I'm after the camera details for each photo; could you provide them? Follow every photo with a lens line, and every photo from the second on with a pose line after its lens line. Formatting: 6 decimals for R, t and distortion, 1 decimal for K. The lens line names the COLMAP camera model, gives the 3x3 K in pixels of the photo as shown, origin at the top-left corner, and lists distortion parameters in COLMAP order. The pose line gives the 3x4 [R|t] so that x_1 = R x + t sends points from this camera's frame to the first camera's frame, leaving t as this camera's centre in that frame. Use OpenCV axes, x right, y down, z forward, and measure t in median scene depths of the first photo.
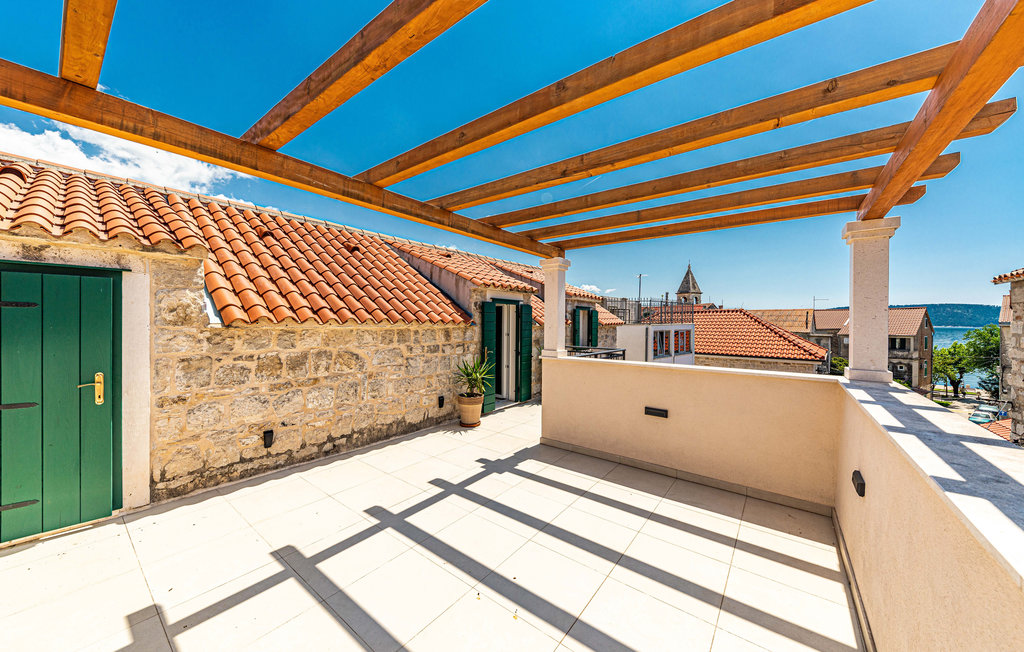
lens RADIAL K [[355.2, 0, 505.4], [0, 355.2, 324.3], [0, 0, 1]] dist [-0.003997, -0.001084]
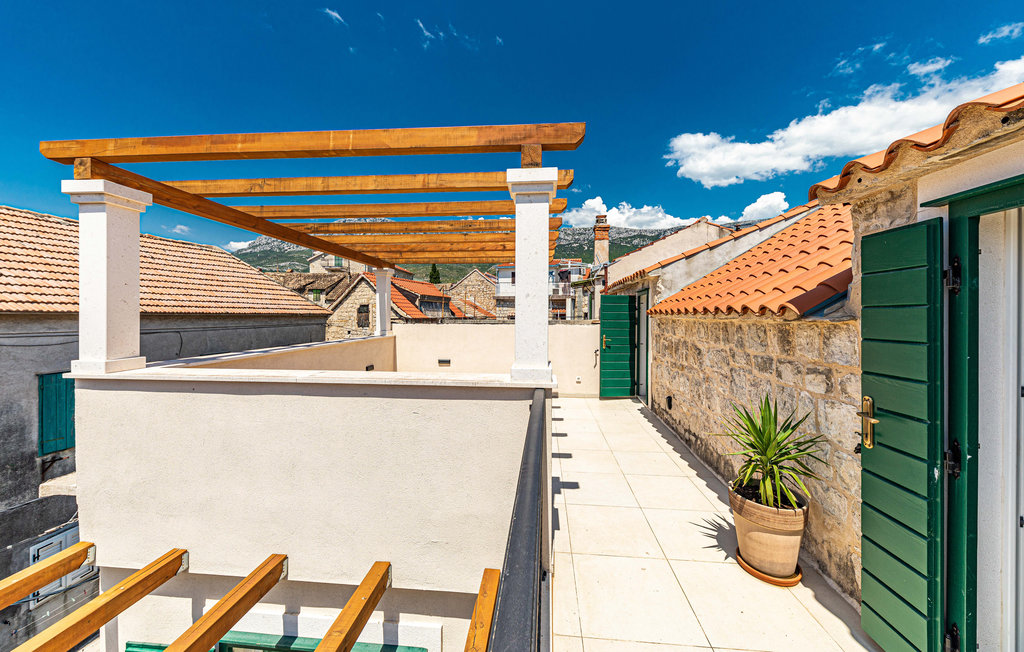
lens RADIAL K [[355.2, 0, 511.4], [0, 355.2, 316.7], [0, 0, 1]] dist [-0.003997, -0.001084]
pose [[-0.836239, -0.003442, -0.548355, 0.382637], [-0.008130, 0.999948, 0.006122, 0.002335], [0.548305, 0.009577, -0.836224, 1.252768]]
